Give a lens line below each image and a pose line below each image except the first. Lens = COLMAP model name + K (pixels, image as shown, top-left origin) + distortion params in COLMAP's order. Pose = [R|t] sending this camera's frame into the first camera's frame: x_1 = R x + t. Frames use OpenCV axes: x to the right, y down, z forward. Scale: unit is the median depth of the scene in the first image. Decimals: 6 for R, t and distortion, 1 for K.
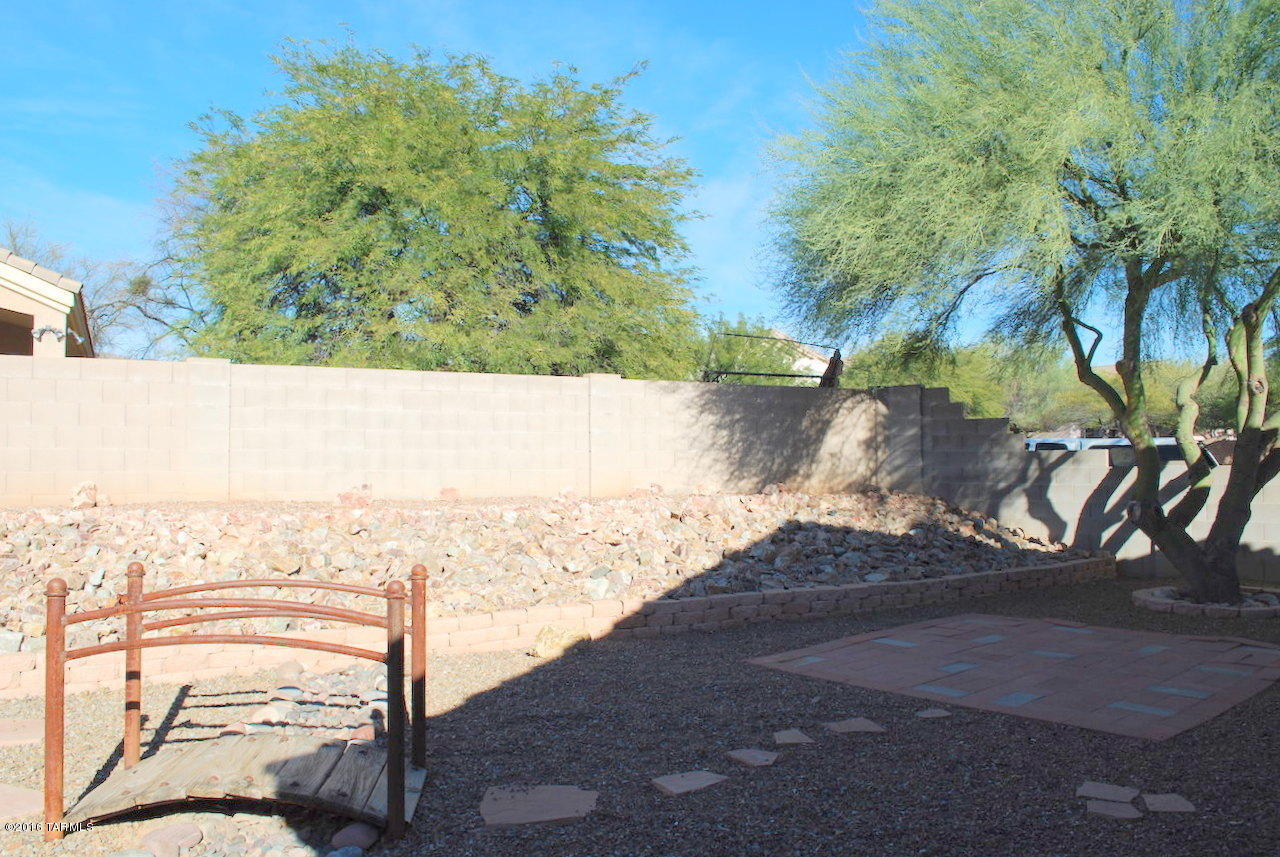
lens RADIAL K [[1042.6, 0, 640.0], [0, 1042.6, 428.5], [0, 0, 1]] dist [-0.072655, -0.004396]
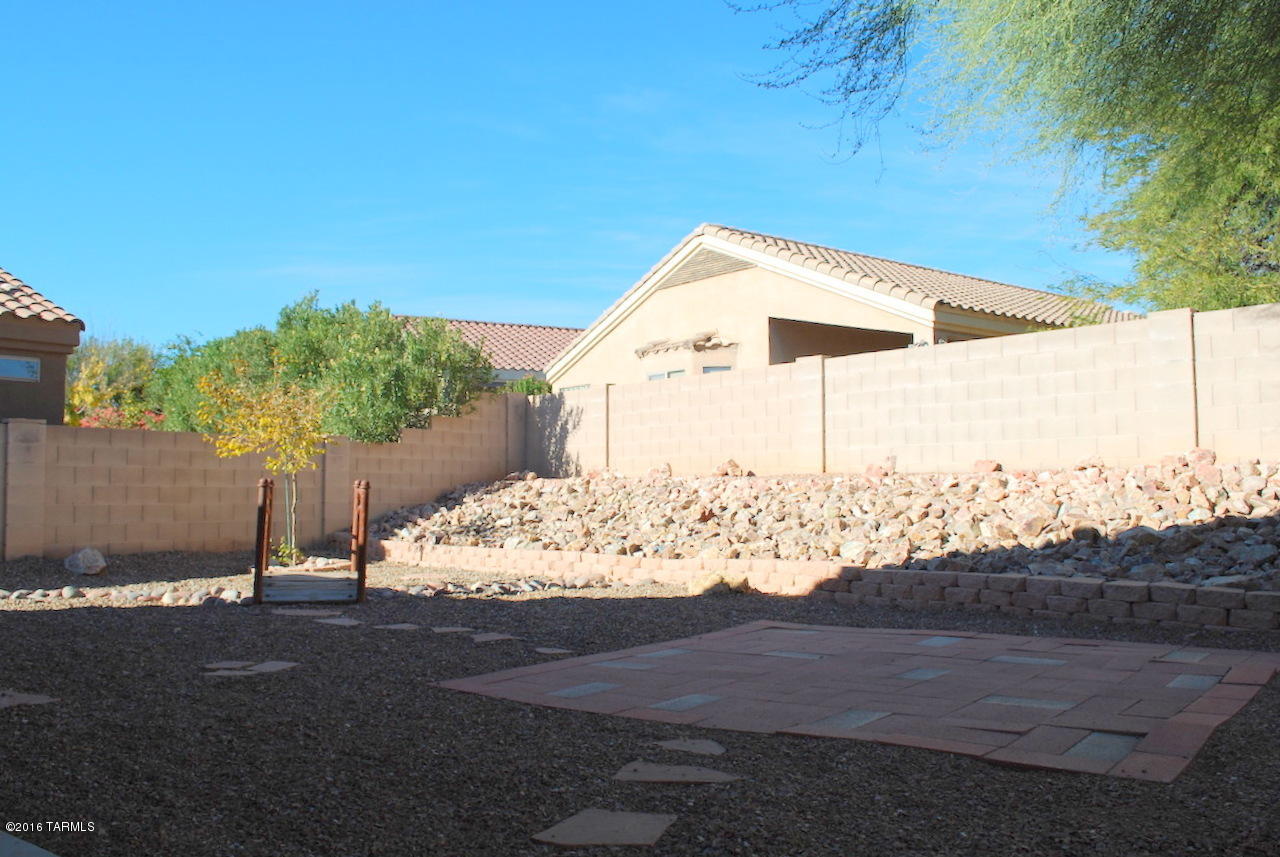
lens RADIAL K [[1042.6, 0, 640.0], [0, 1042.6, 428.5], [0, 0, 1]] dist [-0.072655, -0.004396]
pose [[0.212352, -0.056277, -0.975571, 0.693426], [0.030418, 0.998237, -0.050964, 0.069265], [0.976720, -0.018853, 0.213690, 0.500861]]
